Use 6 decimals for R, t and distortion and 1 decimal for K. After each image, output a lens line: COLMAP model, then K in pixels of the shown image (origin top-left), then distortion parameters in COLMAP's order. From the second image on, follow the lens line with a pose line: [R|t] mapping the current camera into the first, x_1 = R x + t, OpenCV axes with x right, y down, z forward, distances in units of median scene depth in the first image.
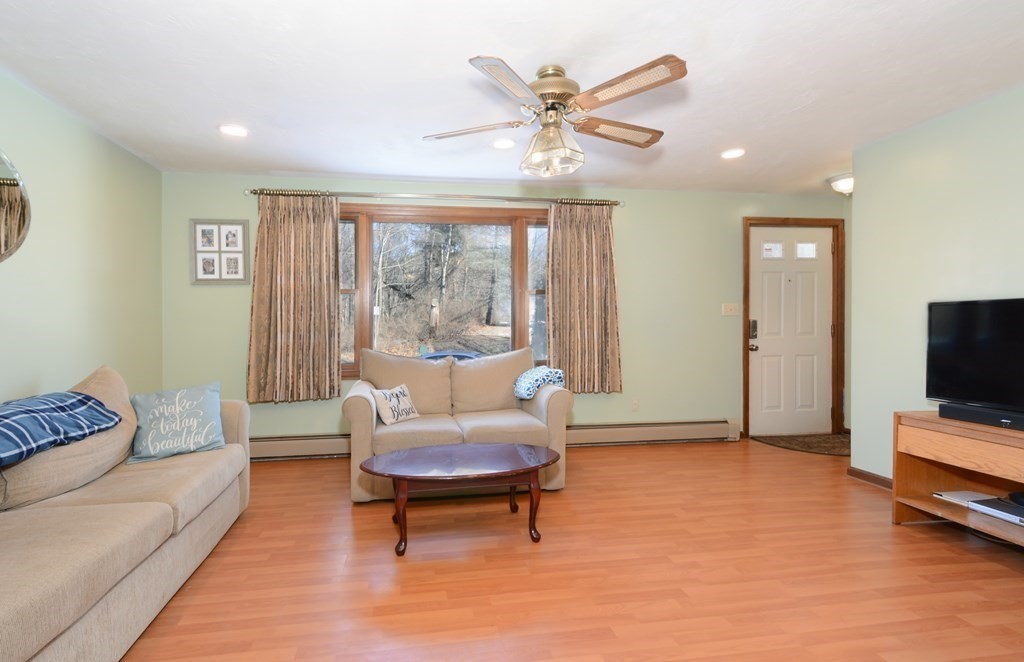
lens RADIAL K [[461.6, 0, 478.8], [0, 461.6, 322.9], [0, 0, 1]] dist [0.008341, -0.002756]
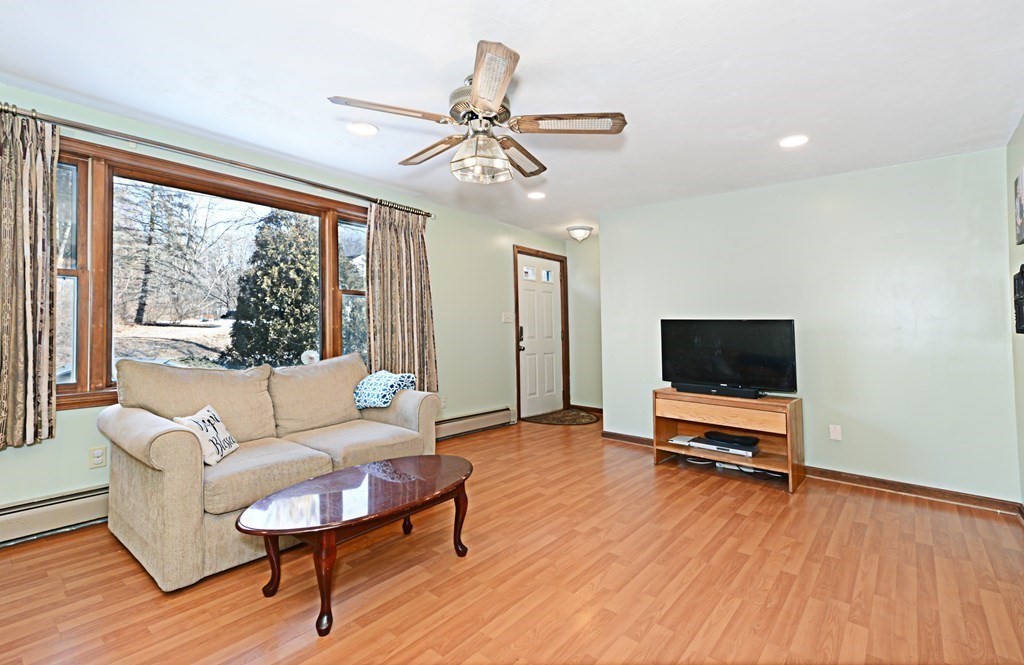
lens RADIAL K [[430.1, 0, 511.7], [0, 430.1, 308.9], [0, 0, 1]] dist [0.014008, 0.000066]
pose [[0.755454, 0.043451, 0.653760, -0.279334], [-0.017577, 0.998784, -0.046071, 0.001617], [-0.654966, 0.023313, 0.755298, 0.169006]]
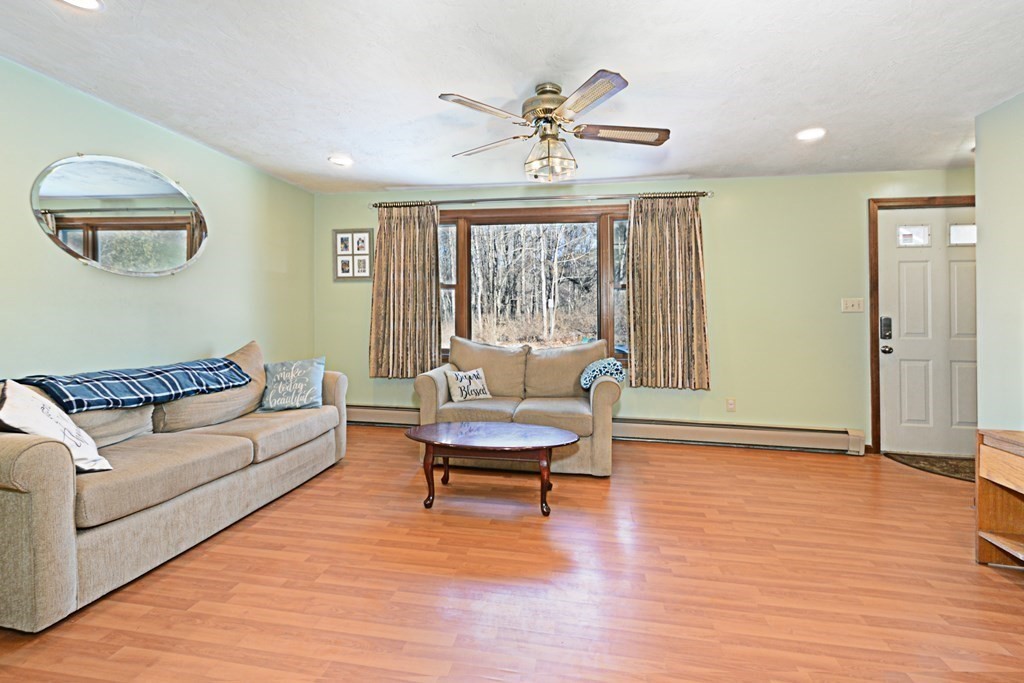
lens RADIAL K [[454.9, 0, 511.5], [0, 454.9, 311.7], [0, 0, 1]] dist [0.012038, -0.002313]
pose [[0.950764, 0.014060, -0.309598, 0.255497], [-0.016511, 0.999850, -0.005297, -0.000823], [0.309477, 0.010148, 0.950853, -0.037293]]
